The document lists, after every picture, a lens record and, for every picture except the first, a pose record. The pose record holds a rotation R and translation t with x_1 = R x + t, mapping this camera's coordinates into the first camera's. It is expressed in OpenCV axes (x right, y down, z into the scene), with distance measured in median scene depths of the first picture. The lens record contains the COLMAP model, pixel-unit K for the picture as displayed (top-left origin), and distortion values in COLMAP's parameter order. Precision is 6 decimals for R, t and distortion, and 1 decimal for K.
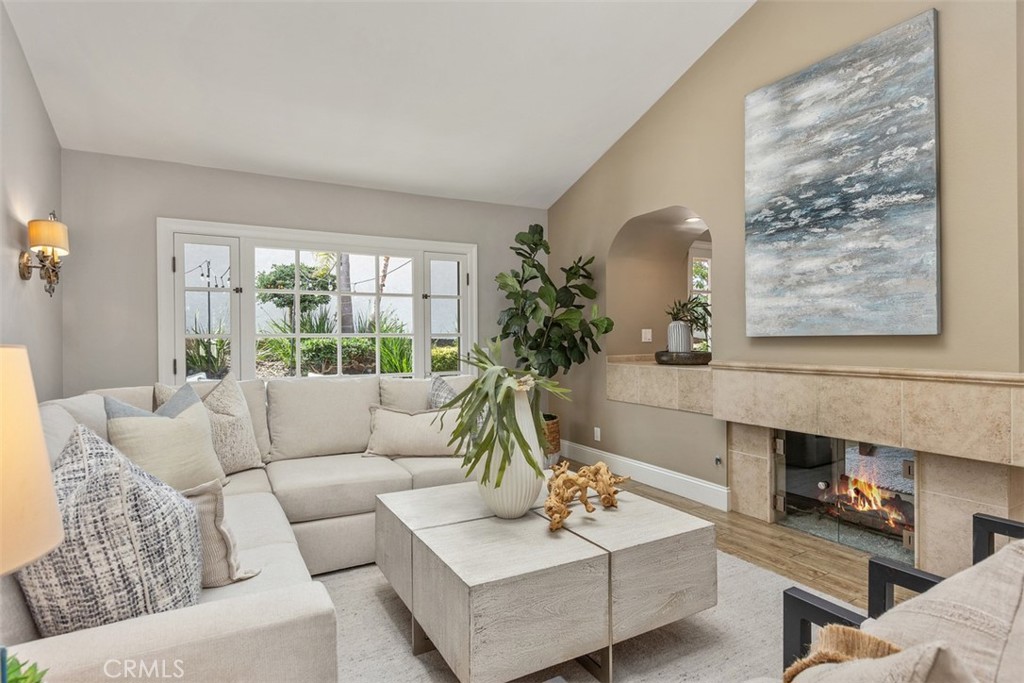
lens RADIAL K [[546.1, 0, 525.7], [0, 546.1, 356.1], [0, 0, 1]] dist [-0.000073, 0.000084]
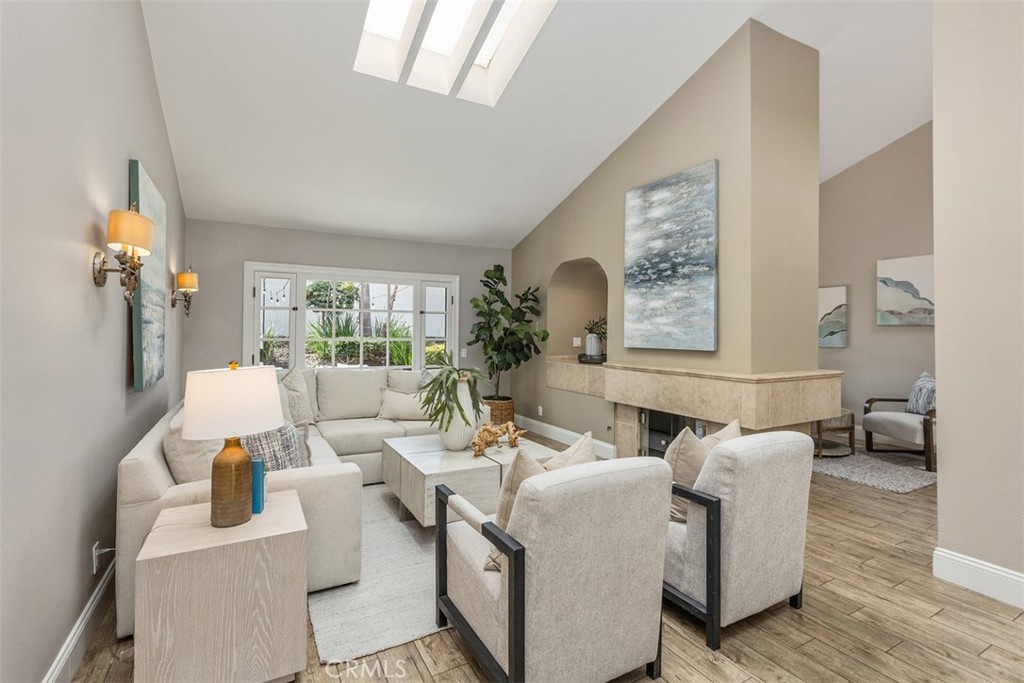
lens RADIAL K [[463.2, 0, 512.0], [0, 463.2, 341.5], [0, 0, 1]] dist [0.000065, -0.000196]
pose [[0.999823, 0.015932, -0.010033, 0.100250], [-0.016099, 0.999730, -0.016766, -0.024885], [0.009764, 0.016924, 0.999809, -0.321923]]
